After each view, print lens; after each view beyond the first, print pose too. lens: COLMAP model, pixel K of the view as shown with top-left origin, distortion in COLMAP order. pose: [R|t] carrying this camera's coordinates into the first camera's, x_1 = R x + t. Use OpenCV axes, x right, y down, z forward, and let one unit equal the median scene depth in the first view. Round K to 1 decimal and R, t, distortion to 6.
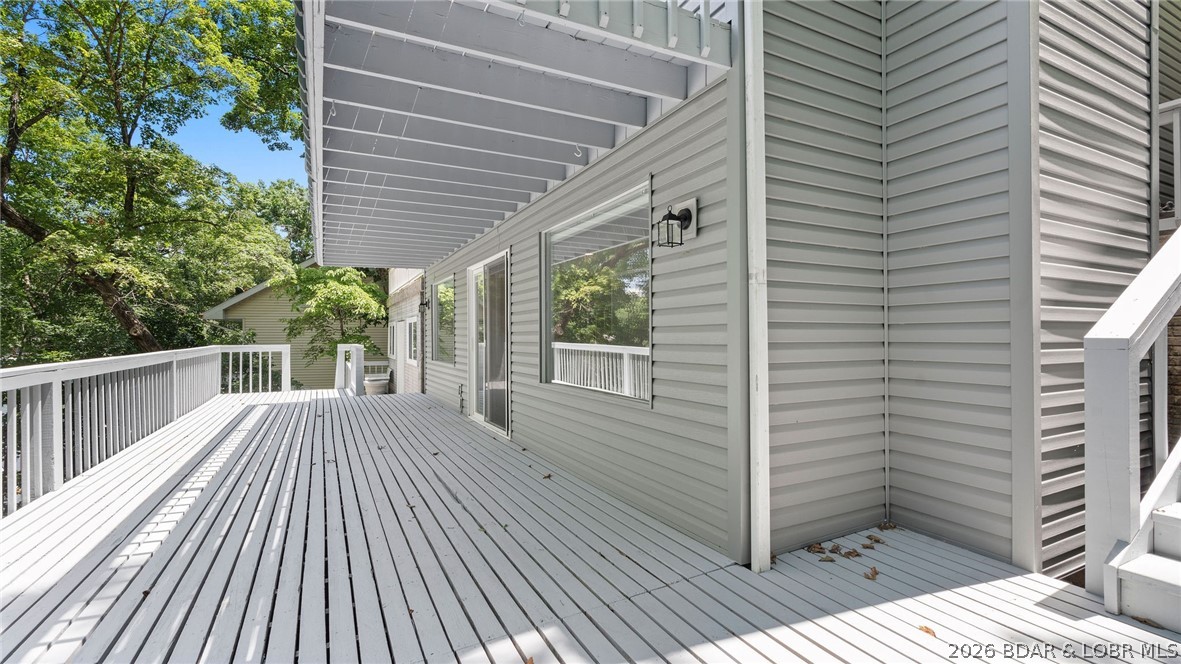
lens RADIAL K [[533.1, 0, 595.4], [0, 533.1, 339.4], [0, 0, 1]] dist [-0.009842, 0.003856]
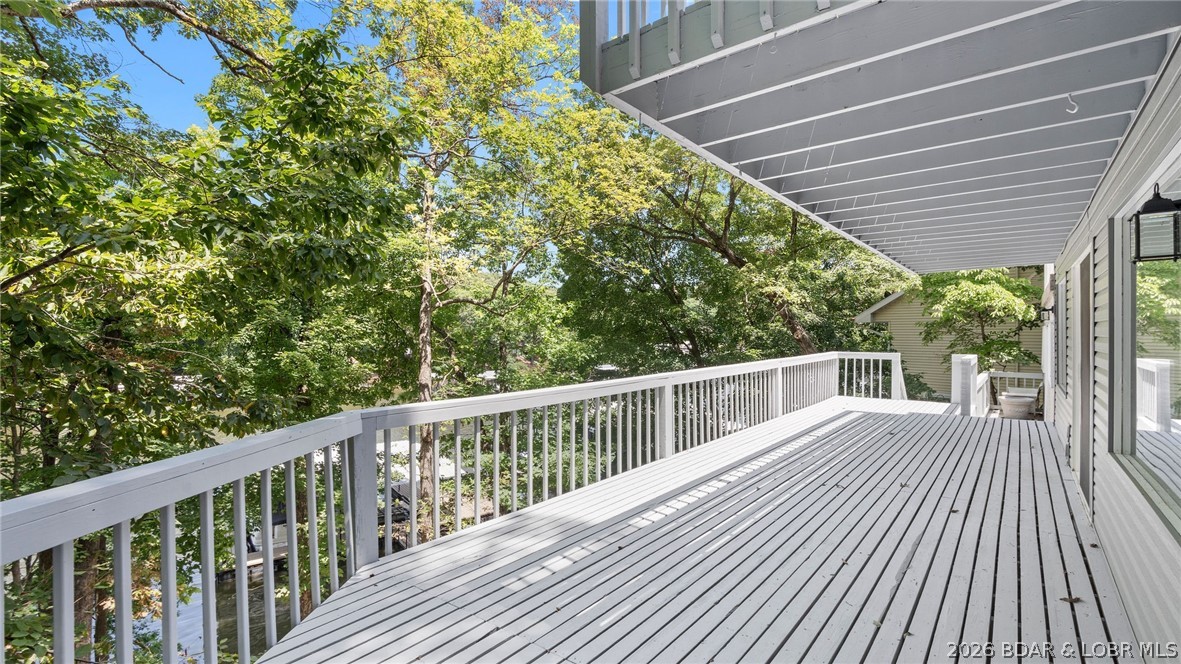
lens RADIAL K [[533.1, 0, 592.9], [0, 533.1, 337.9], [0, 0, 1]] dist [-0.009842, 0.003856]
pose [[0.388646, 0.014053, -0.921280, 0.109158], [-0.003441, 0.999899, 0.013801, -0.028861], [0.921381, -0.002194, 0.388655, 0.082809]]
